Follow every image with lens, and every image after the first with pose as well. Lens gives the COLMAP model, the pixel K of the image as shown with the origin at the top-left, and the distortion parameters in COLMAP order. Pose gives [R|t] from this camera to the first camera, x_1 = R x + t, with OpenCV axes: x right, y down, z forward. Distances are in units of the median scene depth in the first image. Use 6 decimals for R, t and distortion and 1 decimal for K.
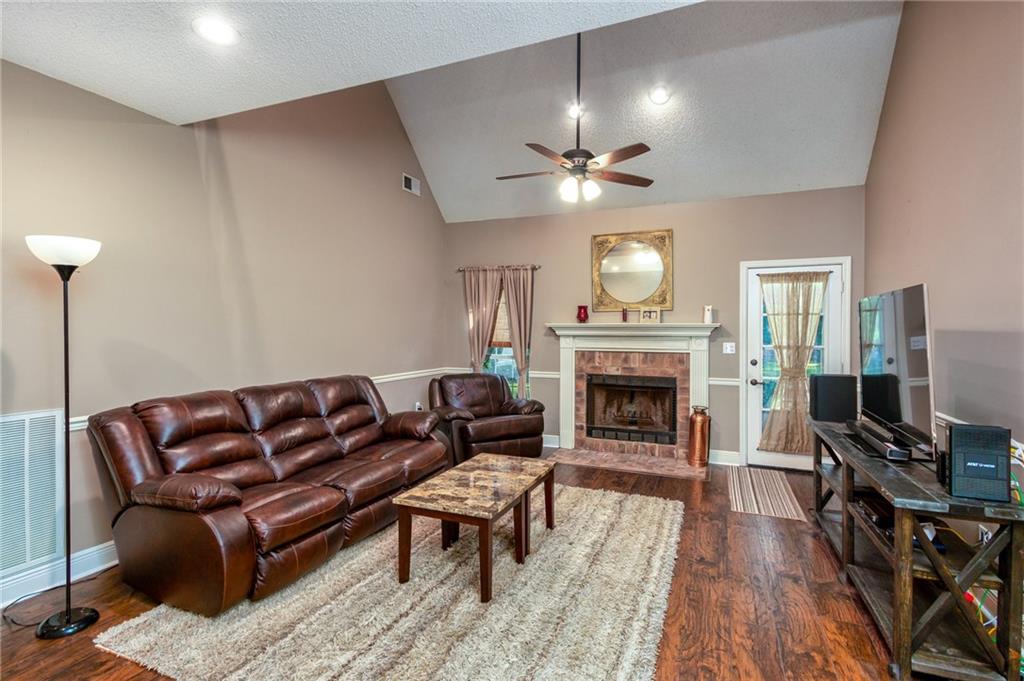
lens RADIAL K [[472.0, 0, 545.0], [0, 472.0, 330.9], [0, 0, 1]] dist [0.002970, -0.000647]
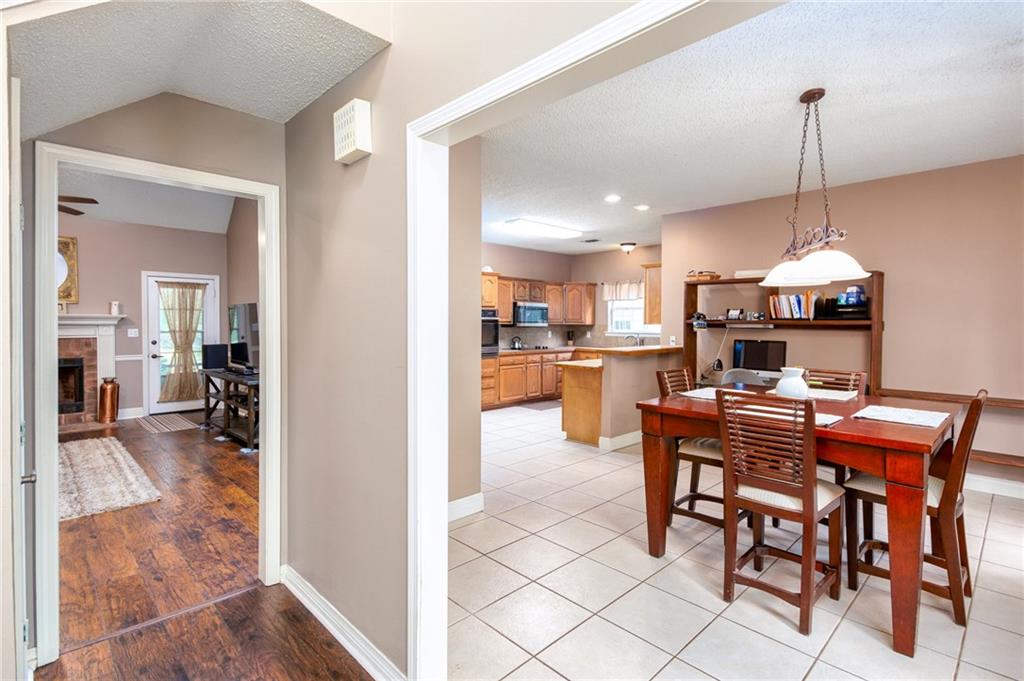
lens RADIAL K [[472.0, 0, 512.4], [0, 472.0, 330.6], [0, 0, 1]] dist [0.002970, -0.000647]
pose [[0.393459, -0.016627, 0.919192, -0.445600], [0.000843, 0.999843, 0.017725, 0.006152], [-0.919342, -0.006200, 0.393411, -0.562186]]
